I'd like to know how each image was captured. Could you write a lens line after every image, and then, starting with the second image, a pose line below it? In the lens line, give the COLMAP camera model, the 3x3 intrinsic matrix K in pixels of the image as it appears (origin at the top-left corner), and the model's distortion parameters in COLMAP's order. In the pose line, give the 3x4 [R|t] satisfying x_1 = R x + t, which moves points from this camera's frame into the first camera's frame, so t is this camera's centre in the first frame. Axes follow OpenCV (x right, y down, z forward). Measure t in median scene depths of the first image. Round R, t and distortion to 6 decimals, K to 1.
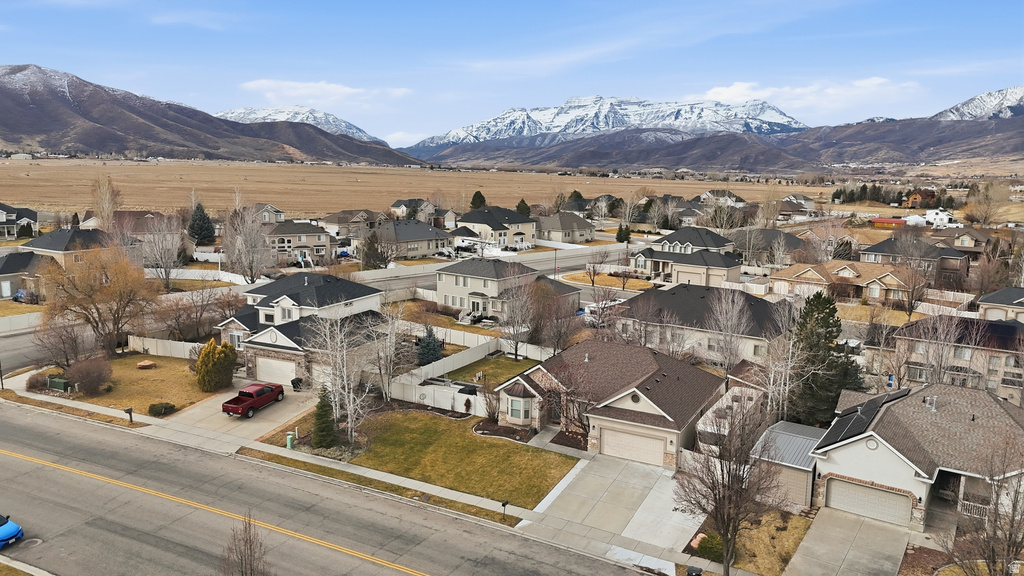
lens RADIAL K [[746.9, 0, 512.0], [0, 746.9, 288.0], [0, 0, 1]] dist [0.087055, -0.082604]
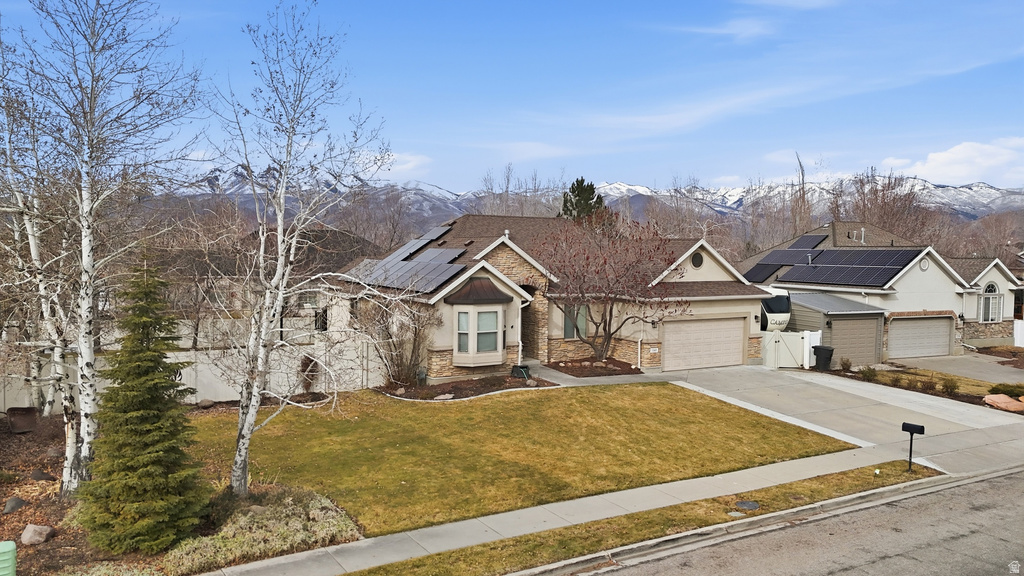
lens RADIAL K [[746.9, 0, 512.0], [0, 746.9, 288.0], [0, 0, 1]] dist [0.087055, -0.082604]
pose [[0.516650, -0.051878, 0.854624, -0.386981], [0.138953, 0.990010, -0.023906, 0.154759], [-0.844846, 0.131104, 0.518697, 0.781647]]
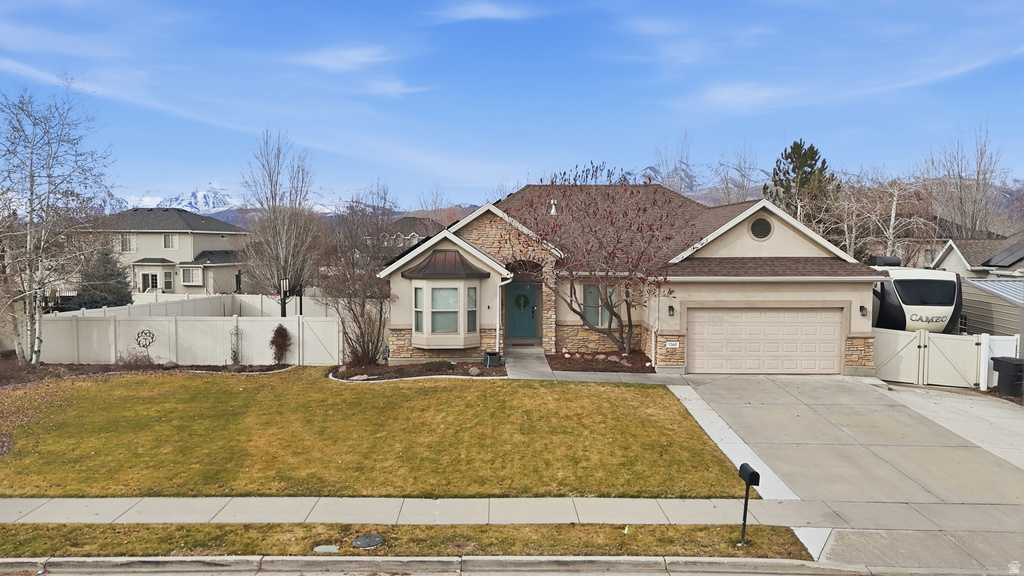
lens RADIAL K [[746.9, 0, 512.0], [0, 746.9, 288.0], [0, 0, 1]] dist [0.087055, -0.082604]
pose [[0.875309, -0.041373, 0.481791, -0.162144], [0.092232, 0.992326, -0.082352, 0.193917], [-0.474686, 0.116520, 0.872408, 0.659163]]
